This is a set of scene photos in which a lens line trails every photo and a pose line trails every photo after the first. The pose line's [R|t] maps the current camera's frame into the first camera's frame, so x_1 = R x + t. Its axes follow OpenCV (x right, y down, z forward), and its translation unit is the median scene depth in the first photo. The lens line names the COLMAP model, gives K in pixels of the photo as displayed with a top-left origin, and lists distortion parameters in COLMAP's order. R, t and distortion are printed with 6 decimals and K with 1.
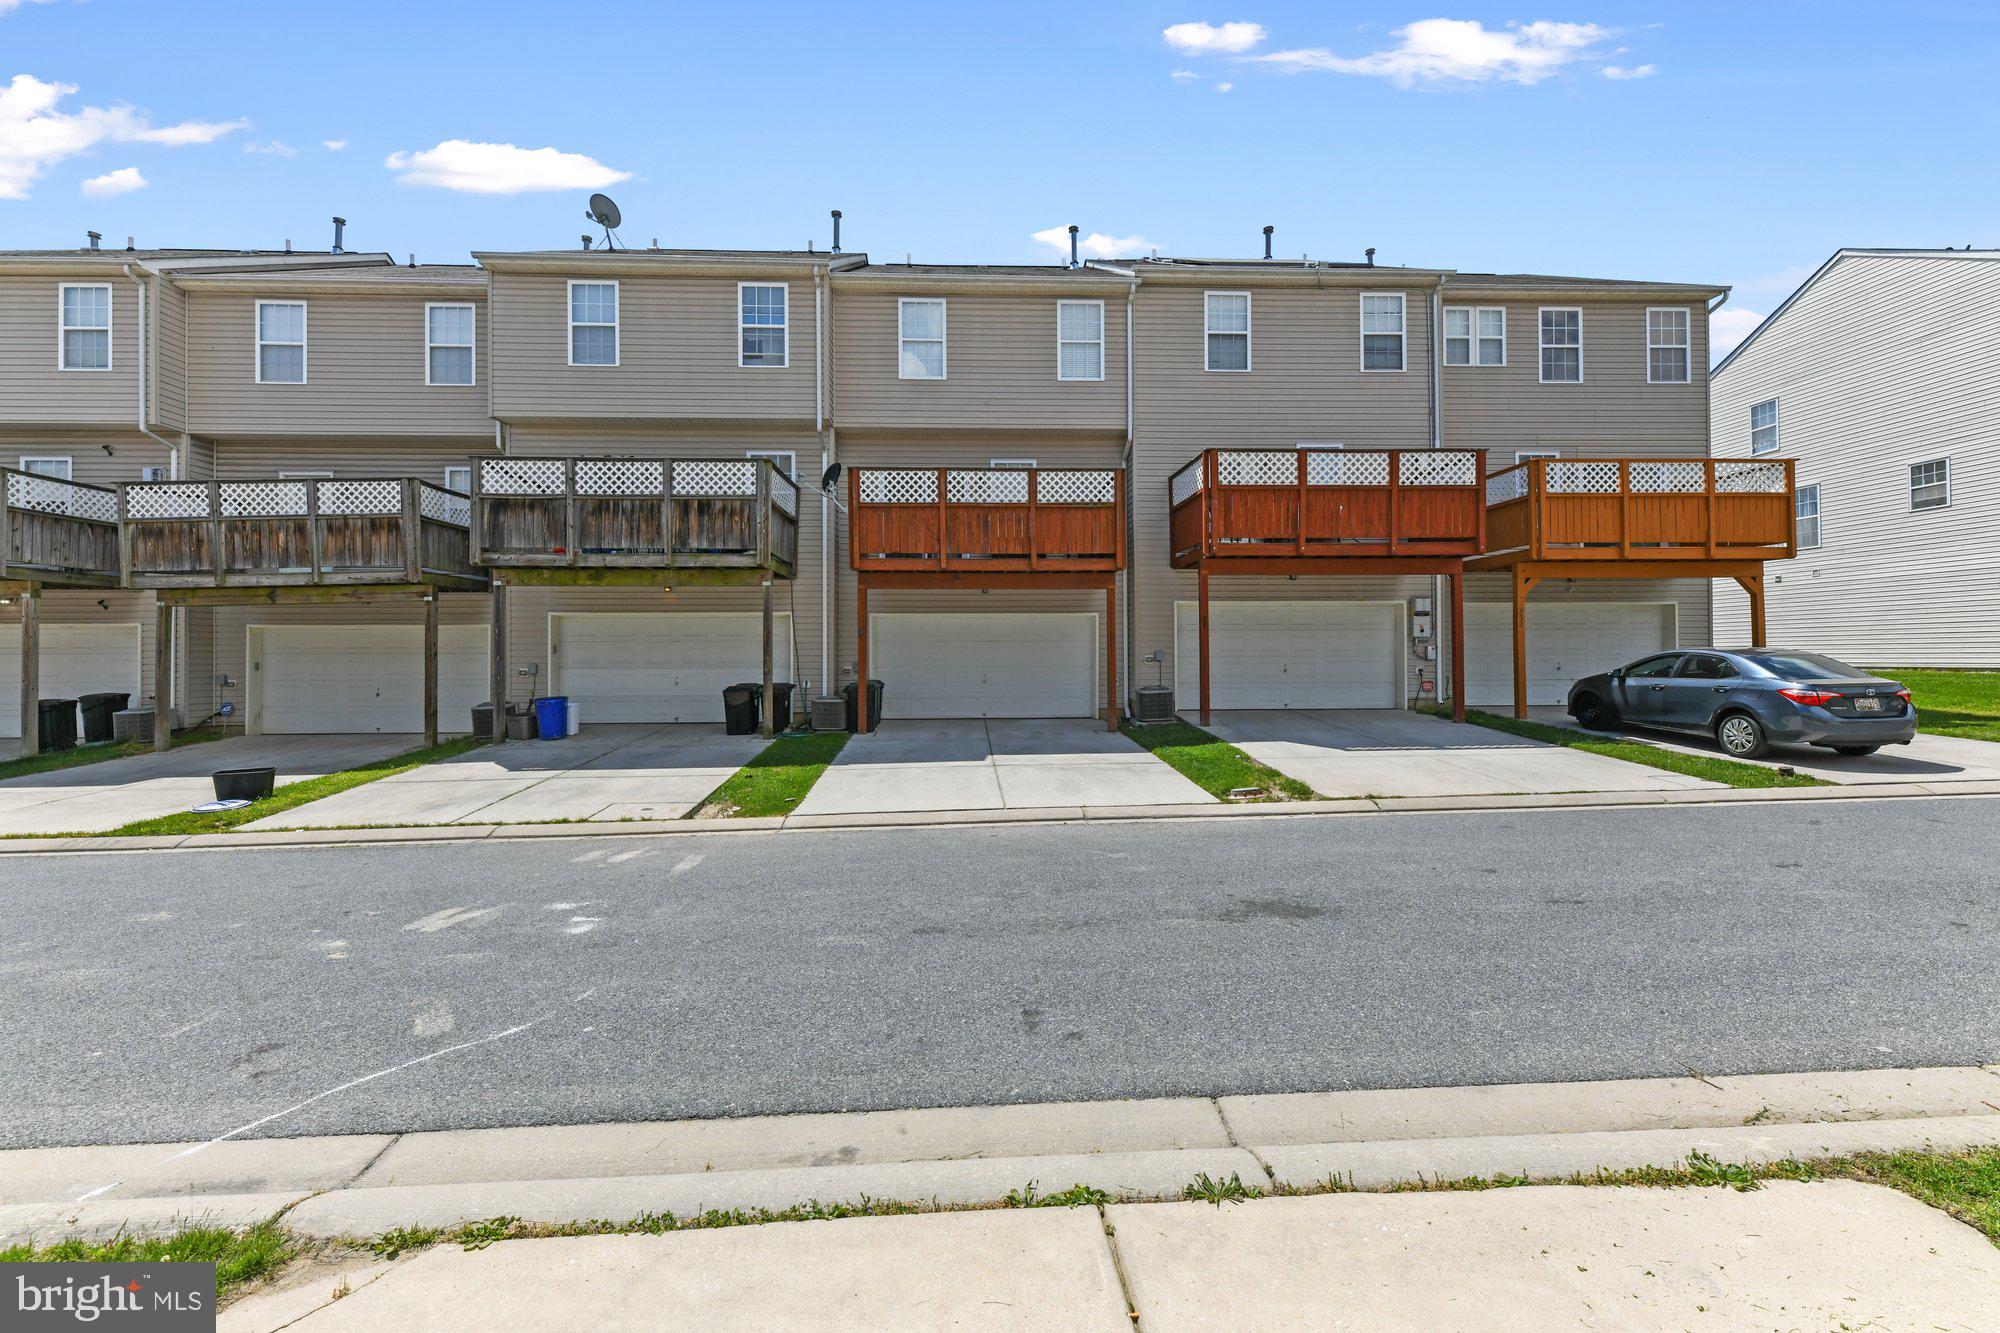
lens RADIAL K [[850.1, 0, 998.8], [0, 850.1, 657.9], [0, 0, 1]] dist [-0.003621, -0.001009]
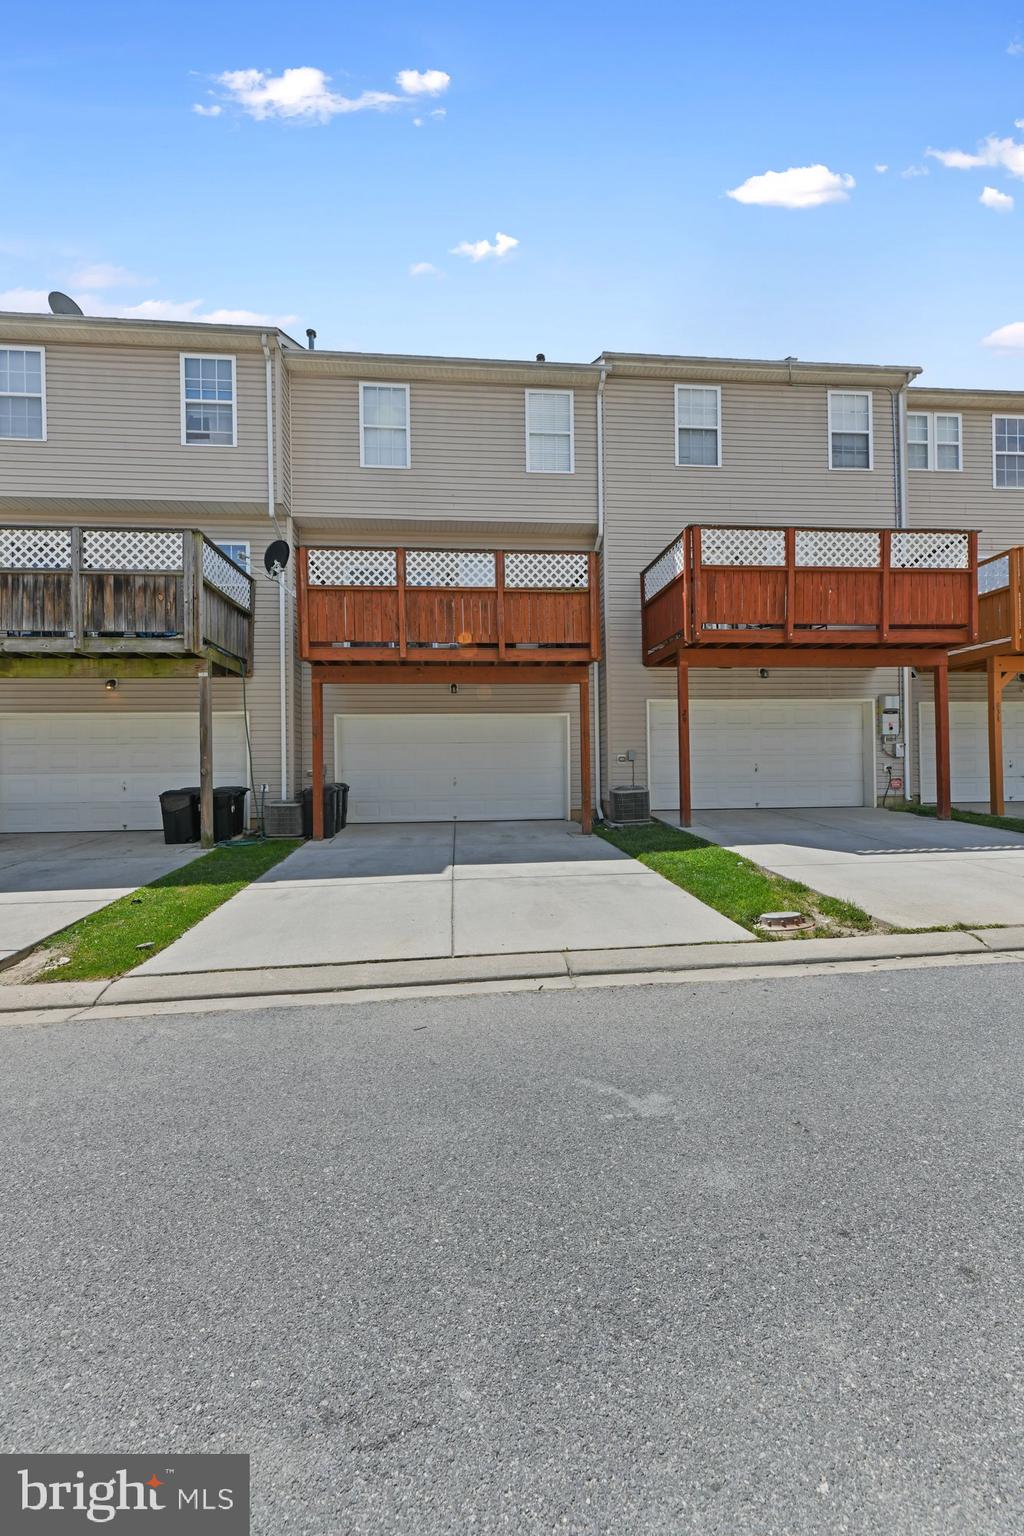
lens RADIAL K [[652.9, 0, 512.0], [0, 652.9, 768.0], [0, 0, 1]] dist [-0.003621, -0.001009]
pose [[0.999136, -0.009555, 0.040441, 0.022062], [0.009789, 0.999936, -0.005588, 0.017400], [-0.040385, 0.005979, 0.999166, 0.292637]]
